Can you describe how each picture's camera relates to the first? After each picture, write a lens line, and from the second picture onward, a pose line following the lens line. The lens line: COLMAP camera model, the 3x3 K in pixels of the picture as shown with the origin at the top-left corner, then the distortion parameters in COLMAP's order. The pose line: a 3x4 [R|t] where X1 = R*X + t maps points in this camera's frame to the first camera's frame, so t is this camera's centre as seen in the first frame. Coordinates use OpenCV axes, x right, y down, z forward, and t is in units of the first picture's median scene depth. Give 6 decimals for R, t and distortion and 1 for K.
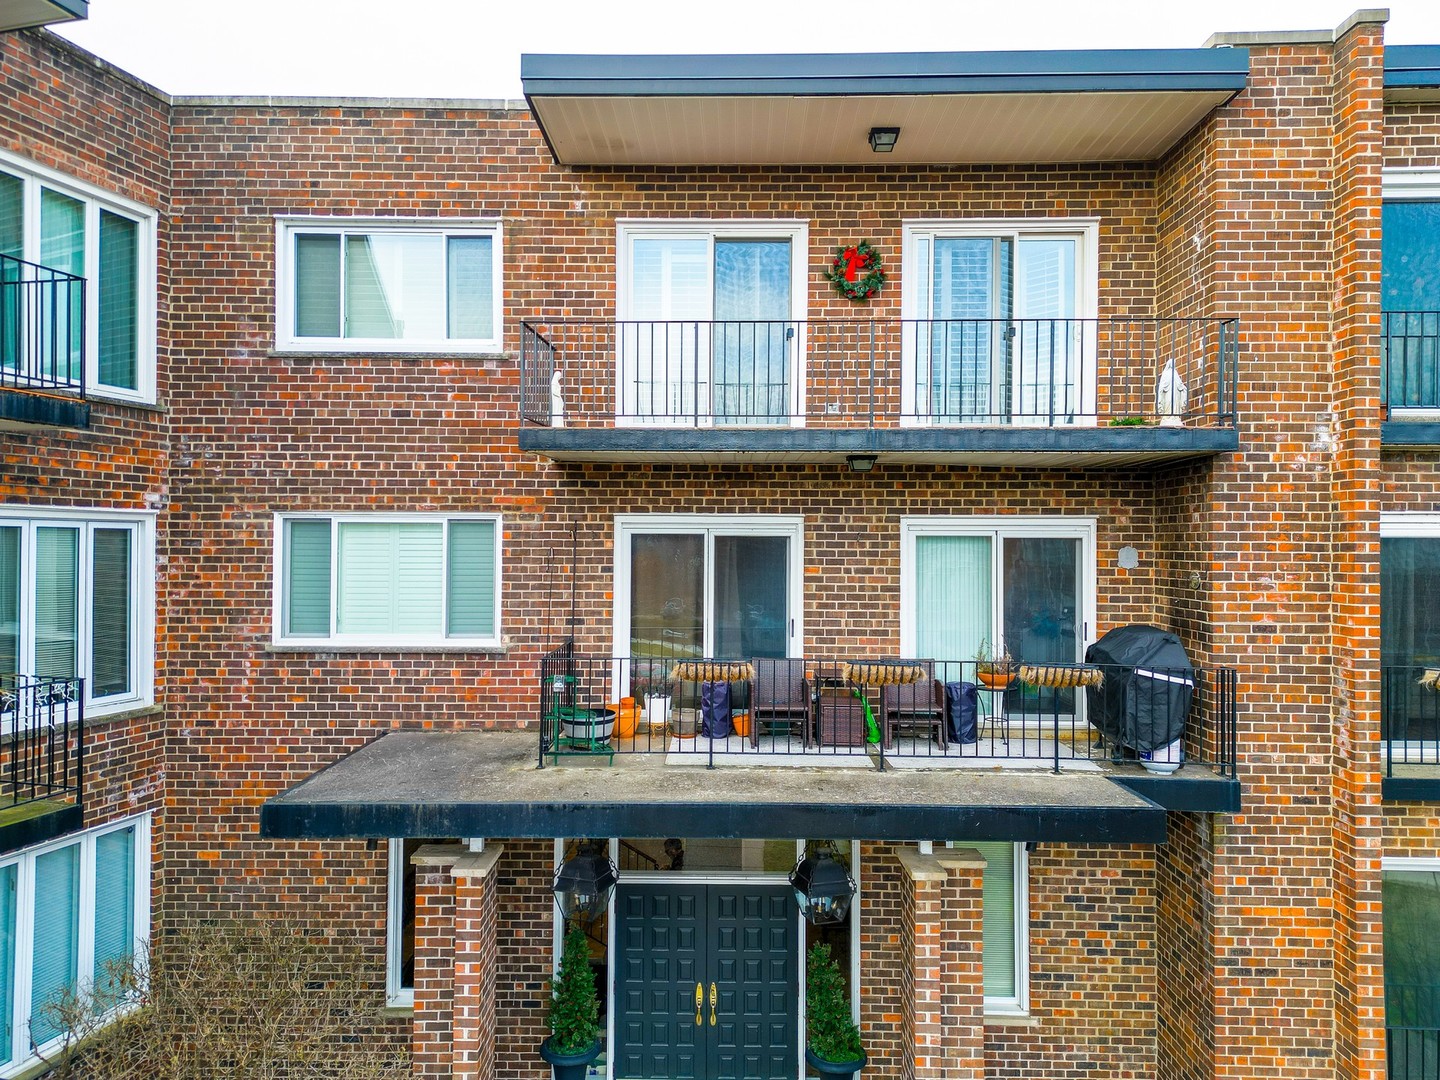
lens RADIAL K [[1004.4, 0, 718.3], [0, 1004.4, 534.9], [0, 0, 1]] dist [0.064597, -0.048649]
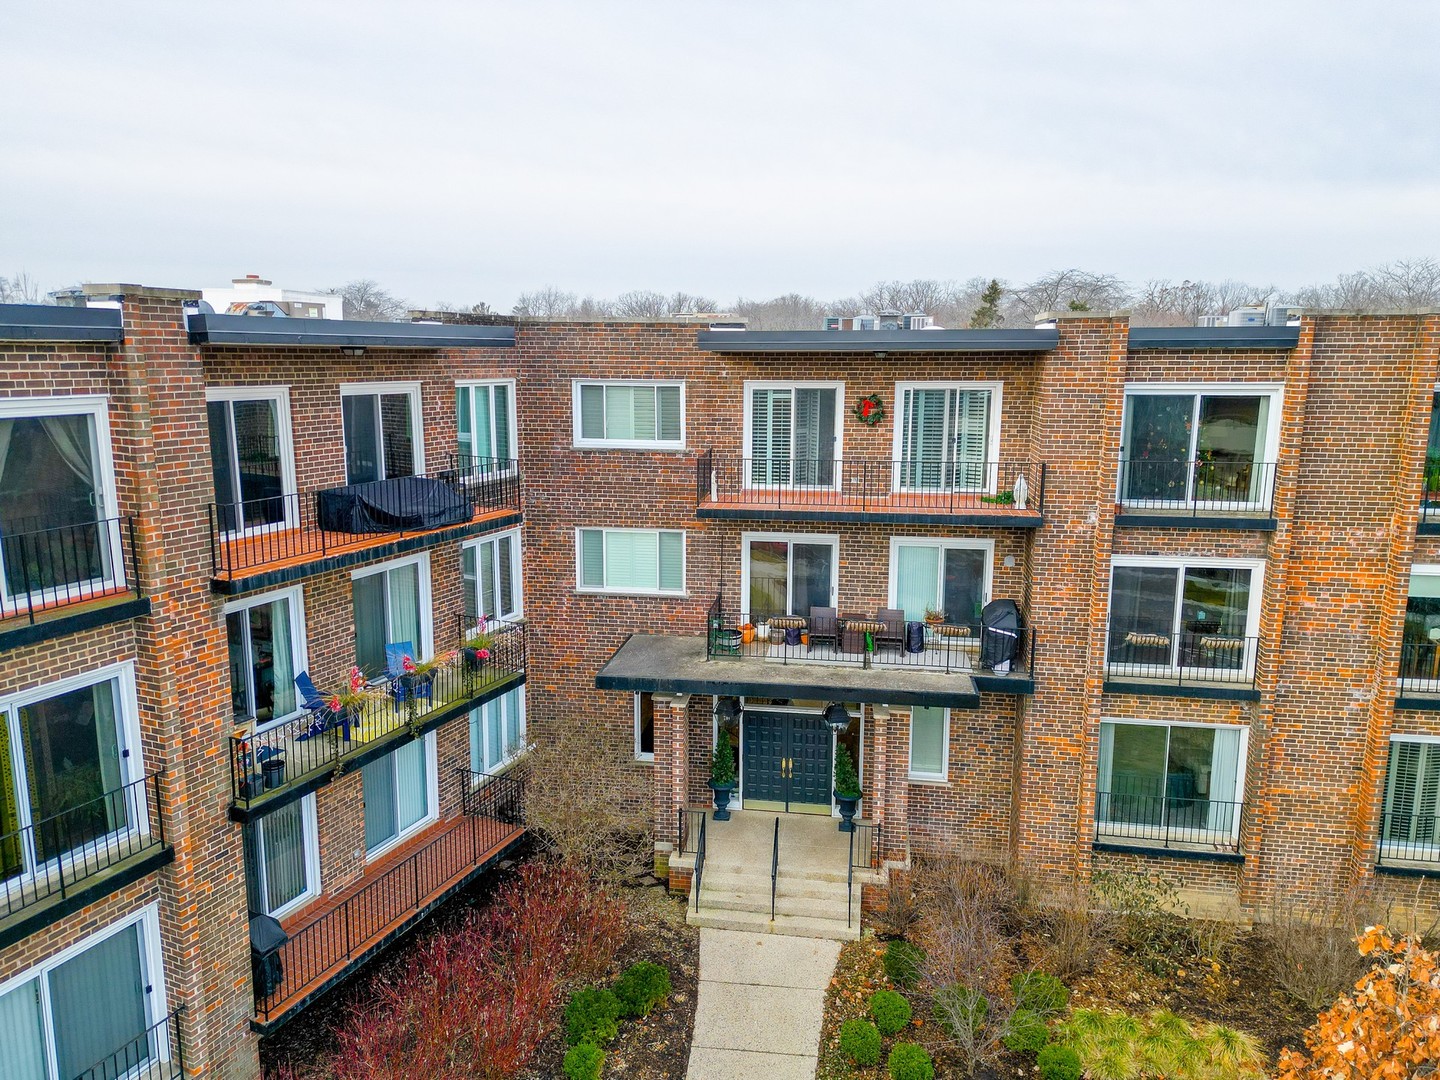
lens RADIAL K [[1004.4, 0, 718.3], [0, 1004.4, 534.9], [0, 0, 1]] dist [0.064597, -0.048649]
pose [[0.990391, 0.022912, -0.136387, 0.120400], [0.002677, 0.982820, 0.184547, -0.385140], [0.138273, -0.183139, 0.973314, -0.934460]]
